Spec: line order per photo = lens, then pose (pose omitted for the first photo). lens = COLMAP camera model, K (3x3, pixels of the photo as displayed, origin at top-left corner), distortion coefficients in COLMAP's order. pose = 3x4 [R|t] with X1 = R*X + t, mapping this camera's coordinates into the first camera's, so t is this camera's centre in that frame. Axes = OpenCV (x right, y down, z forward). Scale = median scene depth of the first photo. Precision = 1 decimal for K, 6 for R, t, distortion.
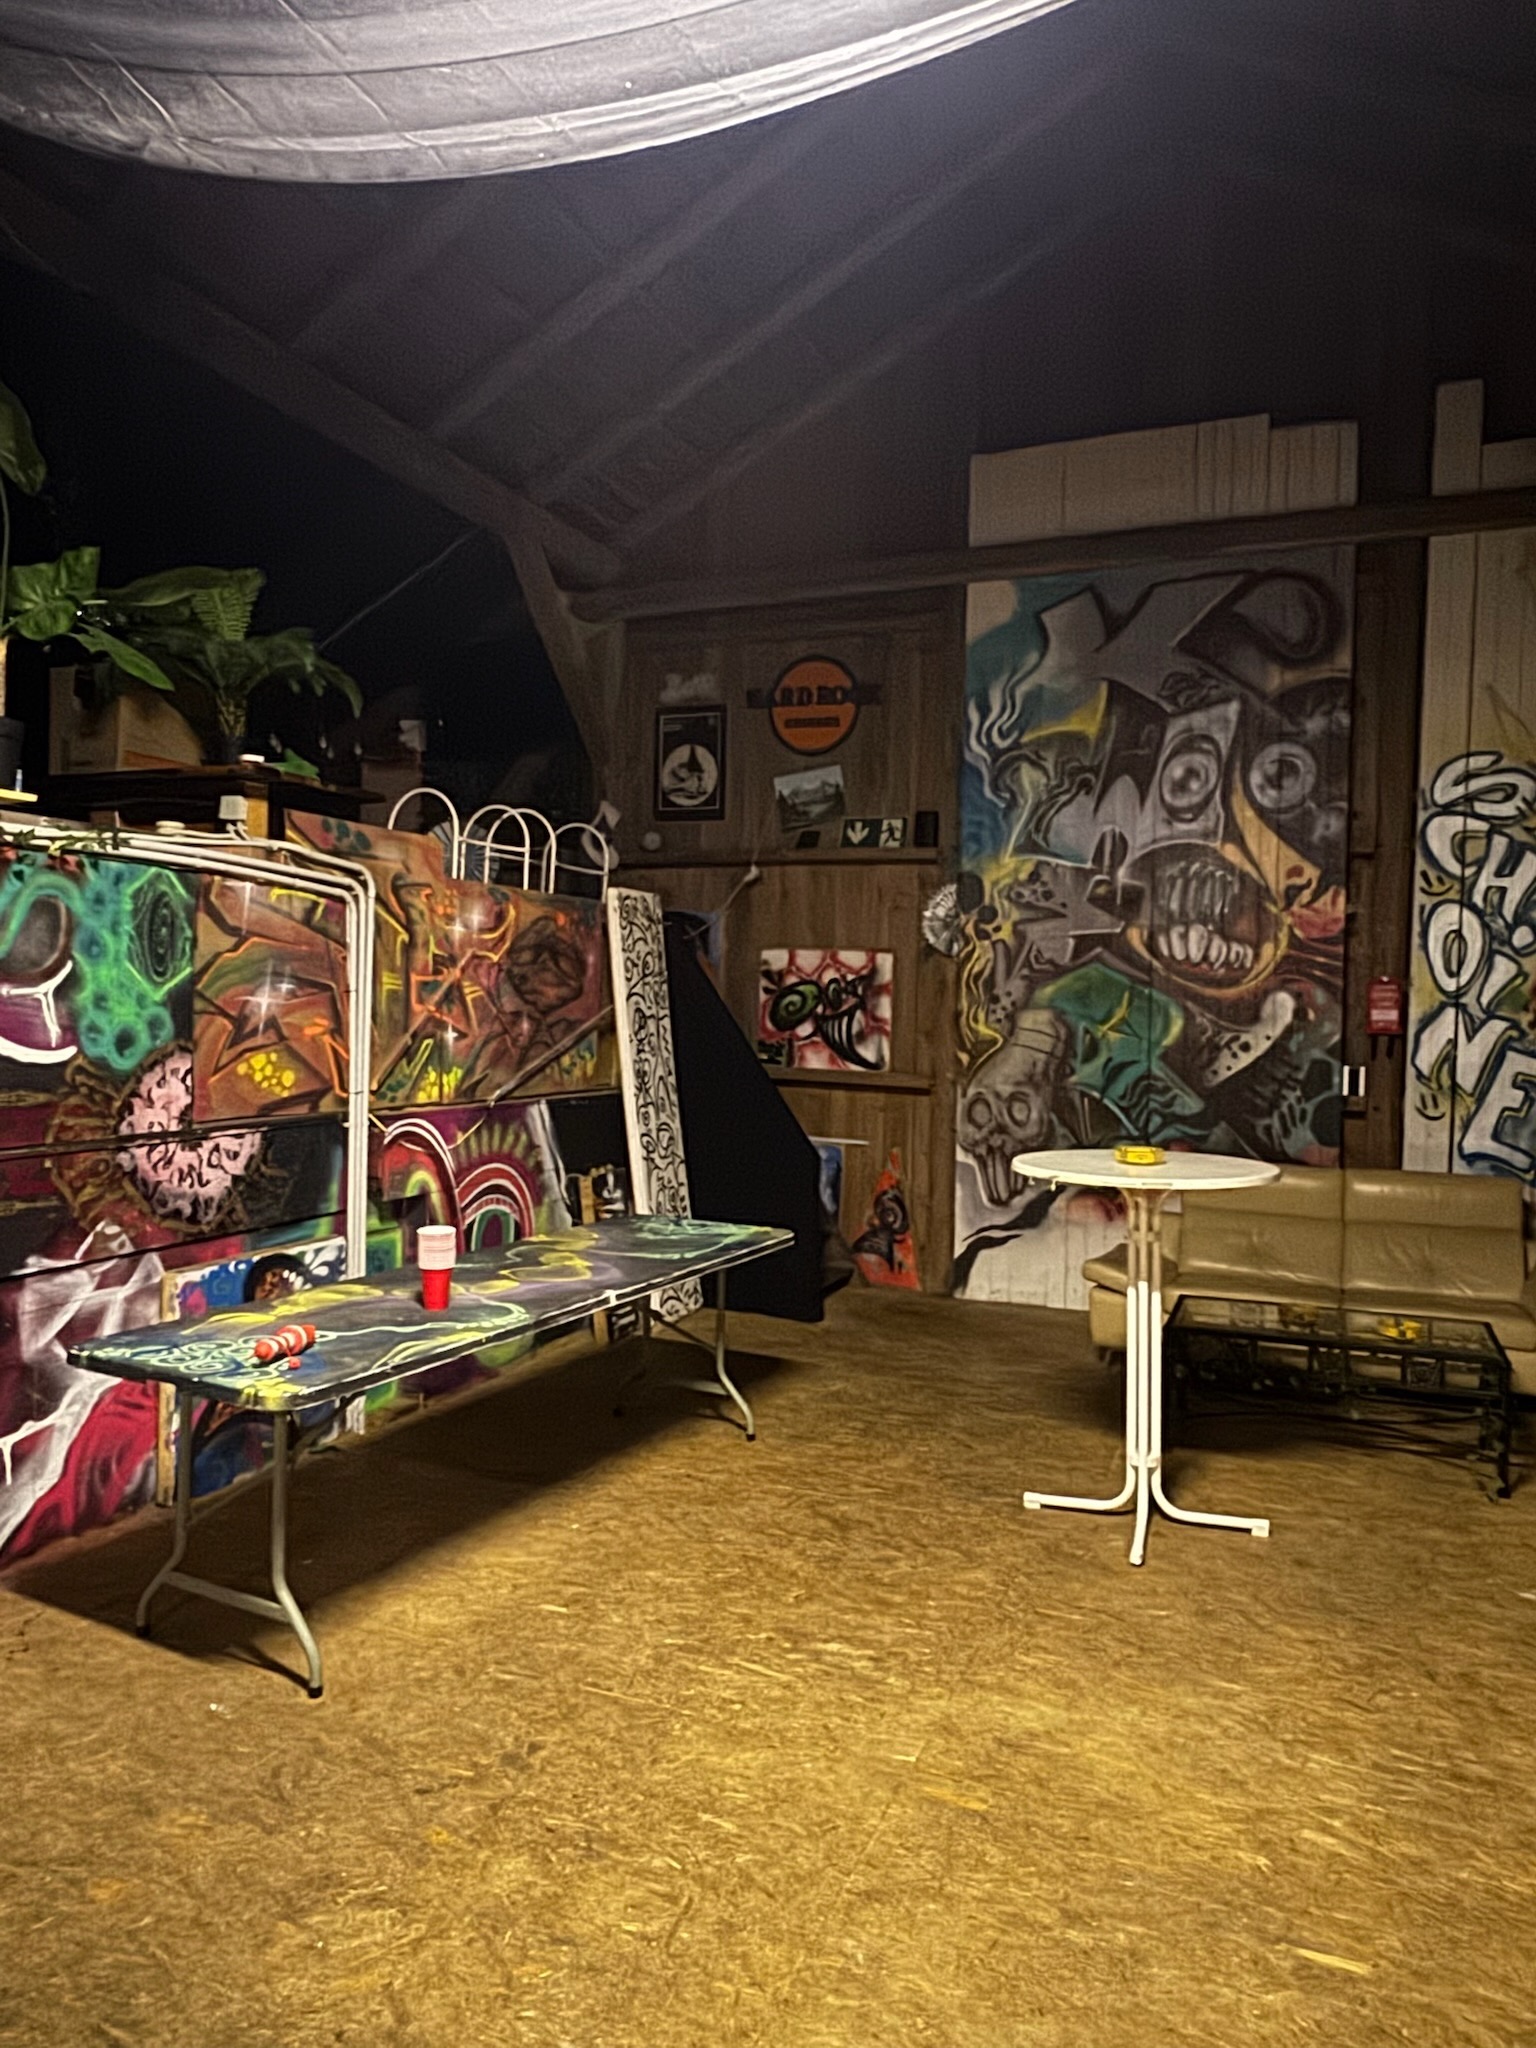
lens RADIAL K [[1340.3, 0, 788.4], [0, 1340.3, 1020.8], [0, 0, 1]] dist [-0.007542, 0.003617]
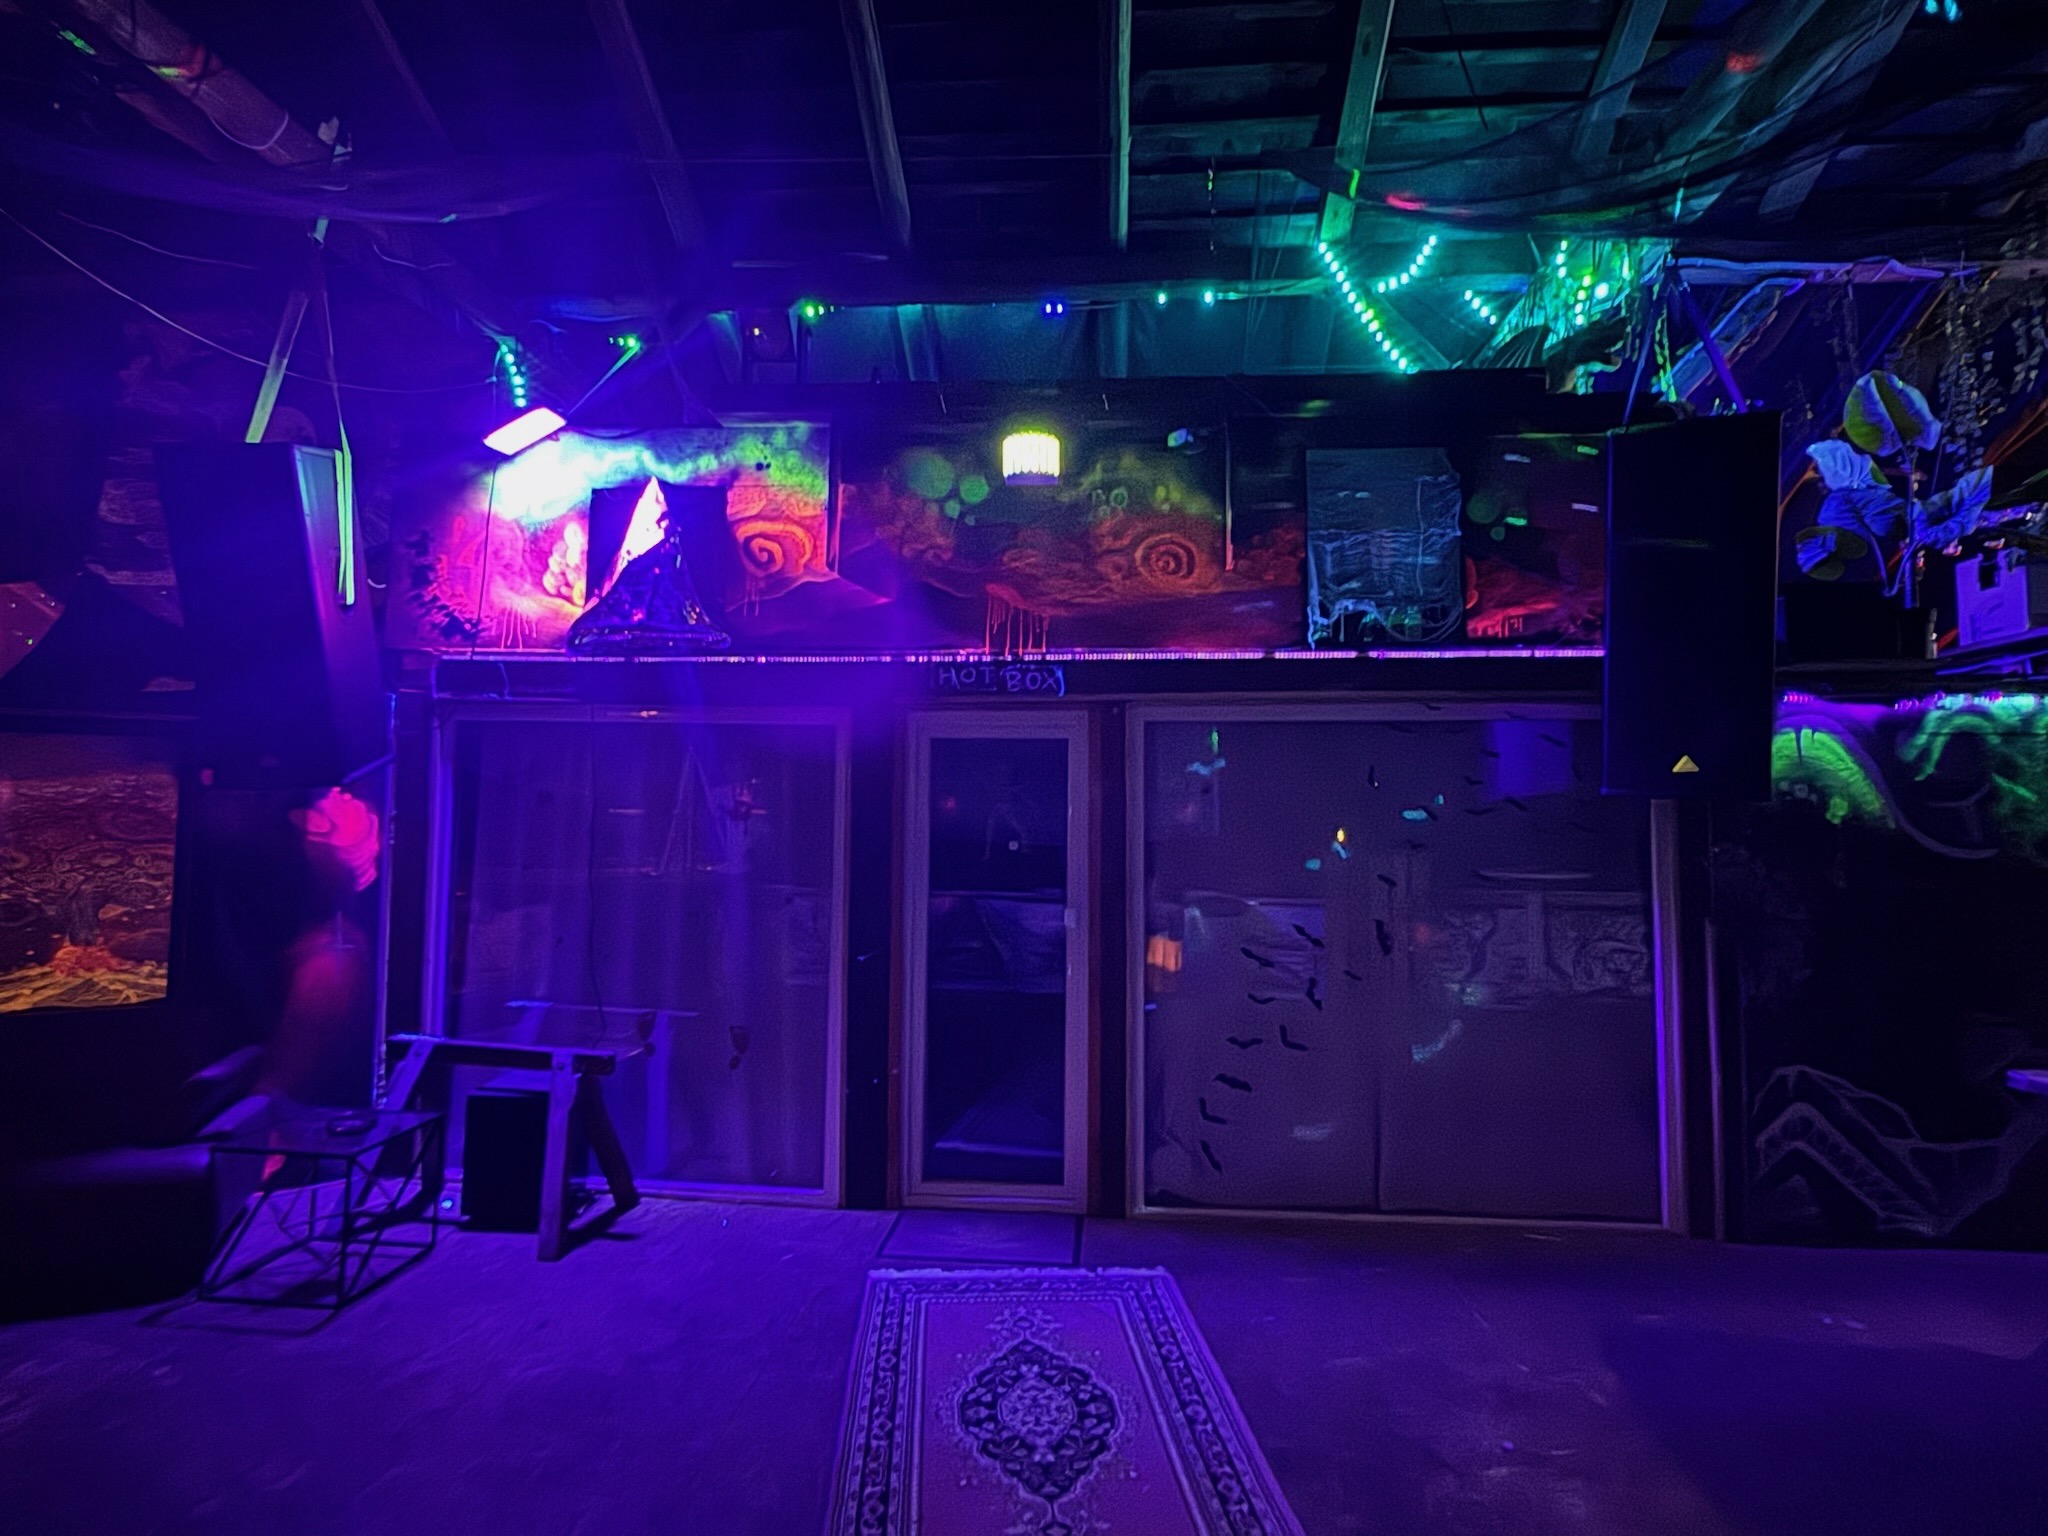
lens RADIAL K [[1013.8, 0, 1020.1], [0, 1013.8, 769.1], [0, 0, 1]] dist [-0.003029, 0.000033]
pose [[0.306629, -0.083132, -0.948192, 0.084559], [-0.020367, 0.995378, -0.093855, 0.044155], [0.951611, 0.048090, 0.303519, -0.153038]]
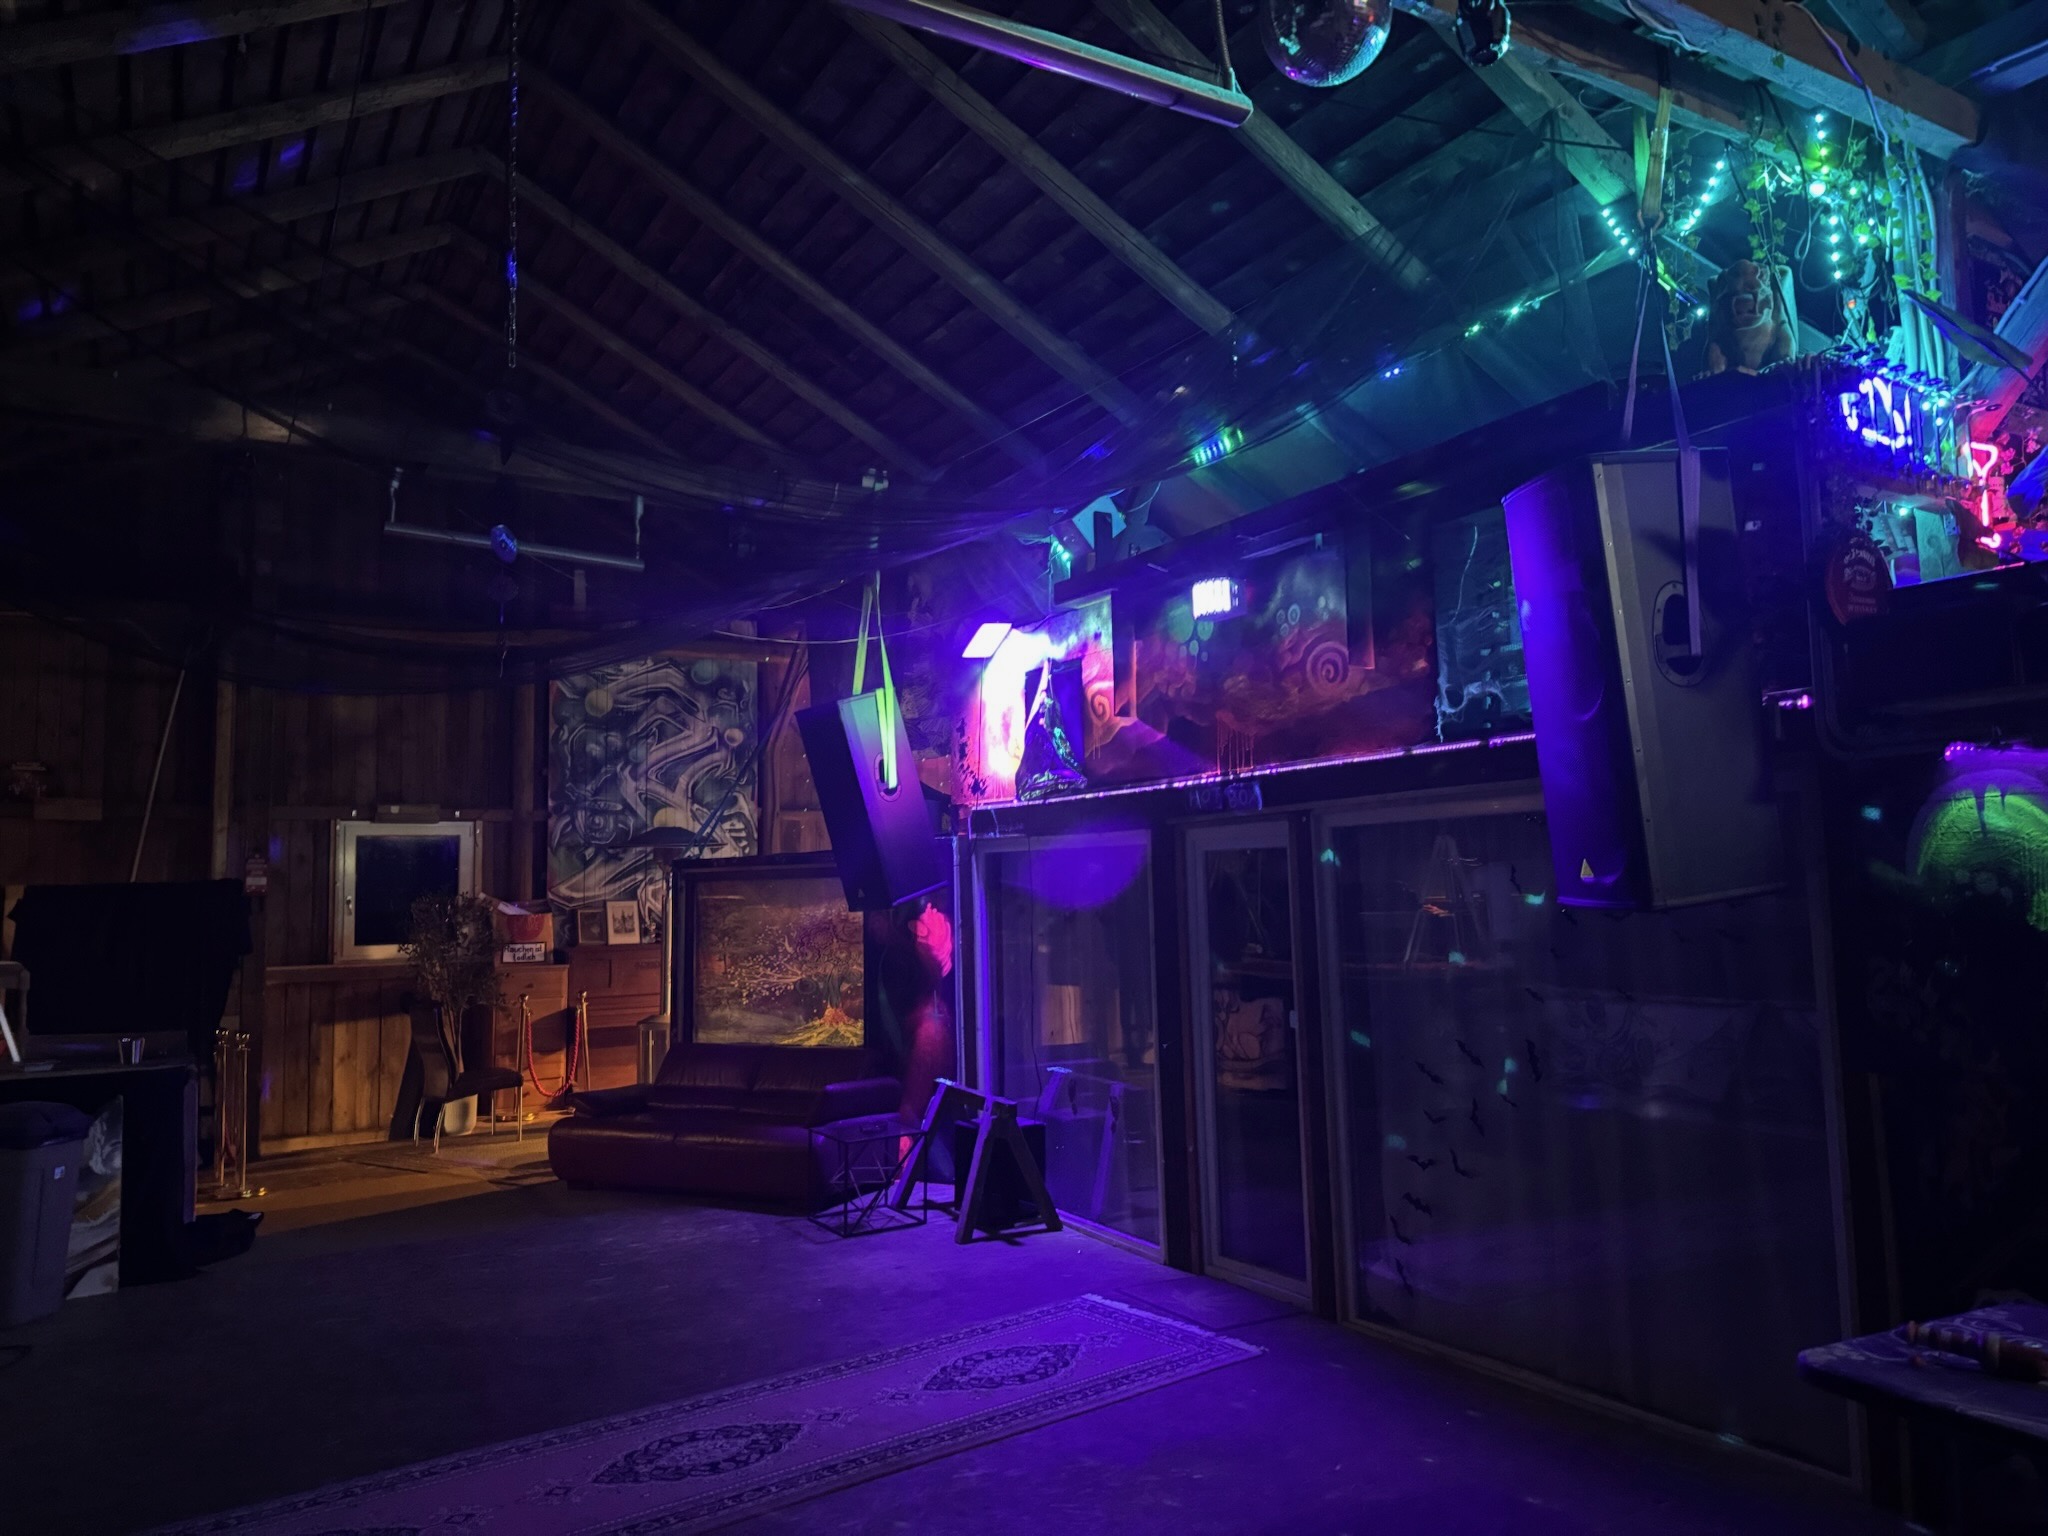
lens RADIAL K [[1461.5, 0, 1041.0], [0, 1461.5, 734.2], [0, 0, 1]] dist [0.067133, -0.085074]
pose [[-0.602288, -0.101699, -0.791774, 0.454883], [-0.011571, 0.992860, -0.118725, -0.005499], [0.798195, -0.062345, -0.599164, 0.753080]]
